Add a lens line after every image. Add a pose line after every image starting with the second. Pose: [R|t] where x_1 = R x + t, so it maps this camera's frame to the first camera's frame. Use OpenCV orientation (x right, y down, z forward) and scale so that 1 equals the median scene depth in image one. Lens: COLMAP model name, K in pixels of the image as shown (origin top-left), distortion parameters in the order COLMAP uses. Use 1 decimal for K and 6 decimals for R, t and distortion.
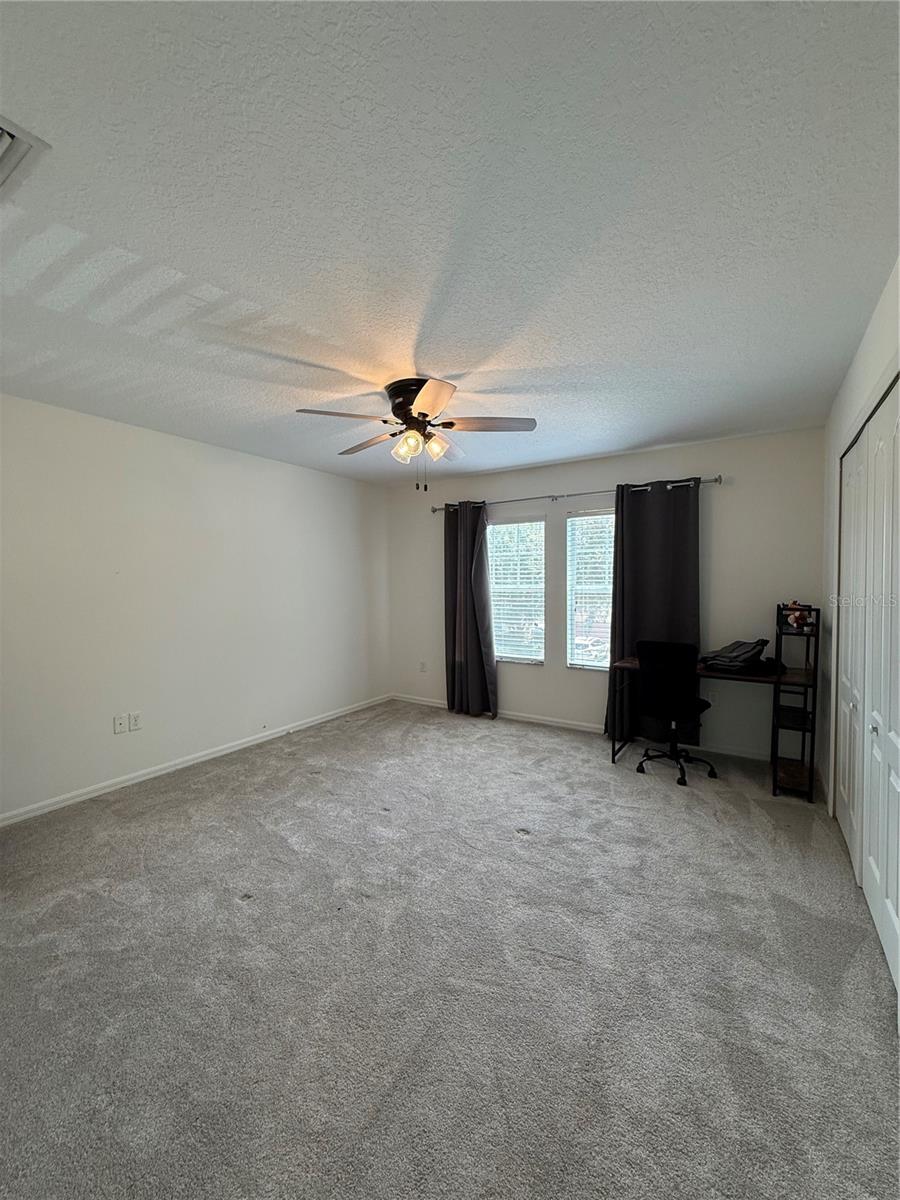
lens RADIAL K [[477.7, 0, 450.0], [0, 477.7, 600.0], [0, 0, 1]] dist [-0.001586, 0.000286]
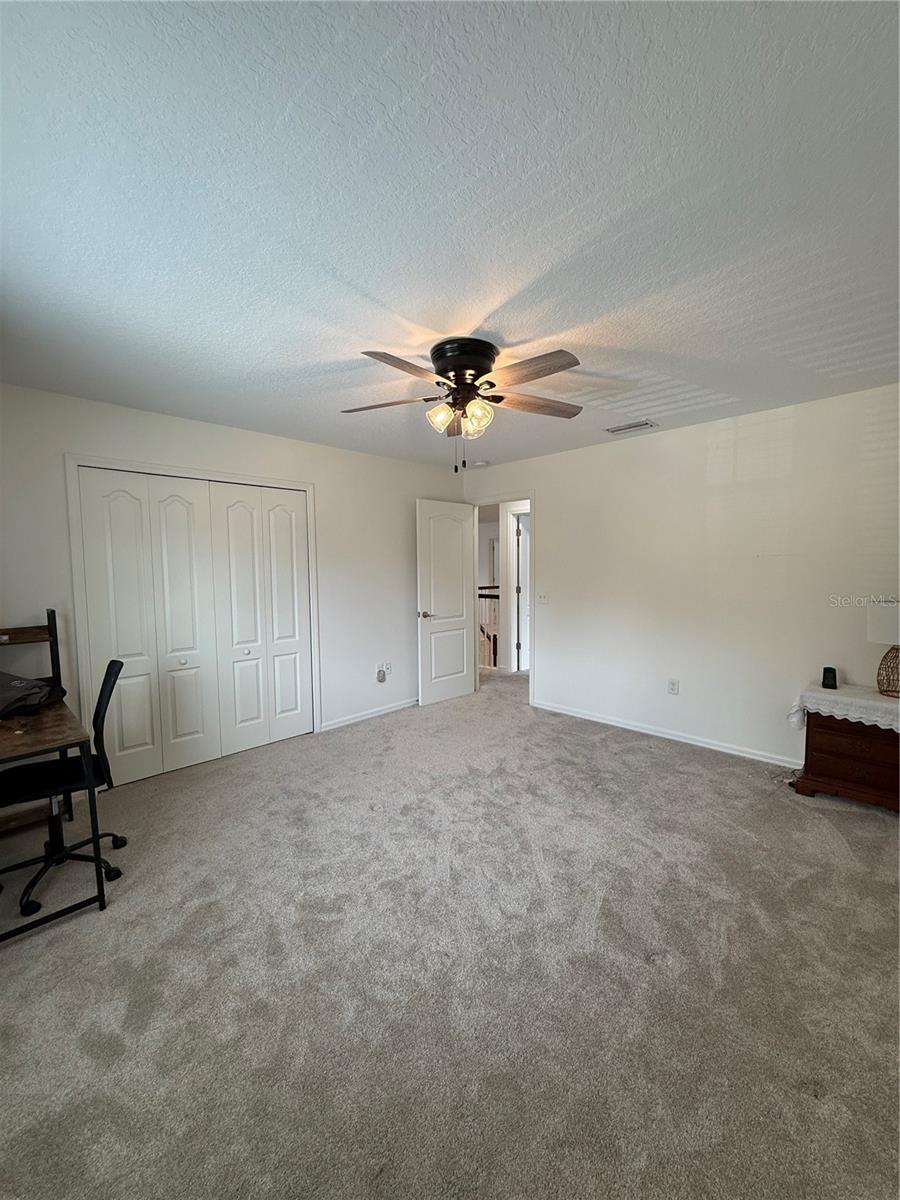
lens RADIAL K [[477.7, 0, 450.0], [0, 477.7, 600.0], [0, 0, 1]] dist [-0.001586, 0.000286]
pose [[-0.976919, 0.007075, 0.213495, -0.154434], [0.029884, 0.994150, 0.103796, -0.054281], [-0.211511, 0.107780, -0.971415, 1.269863]]
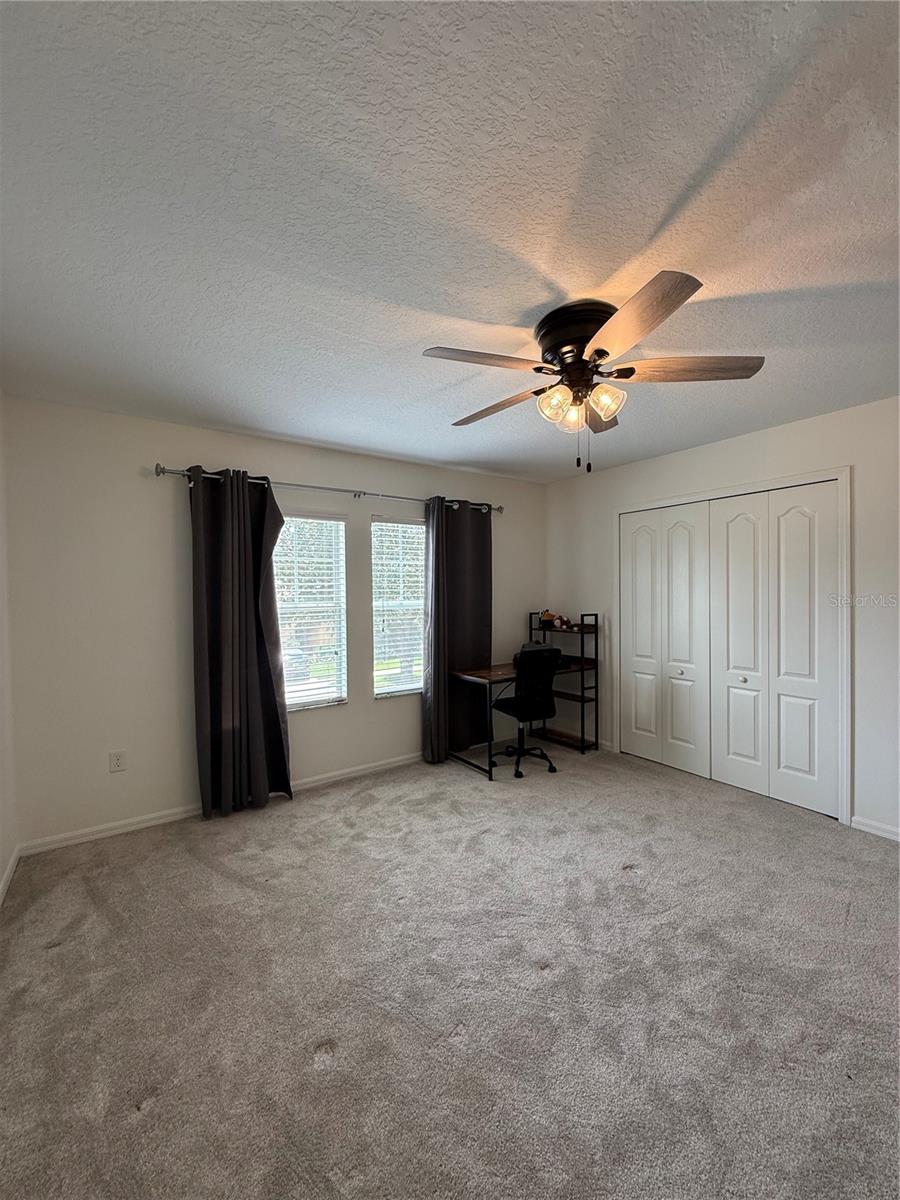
lens RADIAL K [[477.7, 0, 450.0], [0, 477.7, 600.0], [0, 0, 1]] dist [-0.001586, 0.000286]
pose [[0.388884, -0.013507, 0.921188, -0.532324], [0.042080, 0.999109, -0.003115, -0.027654], [-0.920325, 0.039975, 0.389106, 0.611843]]
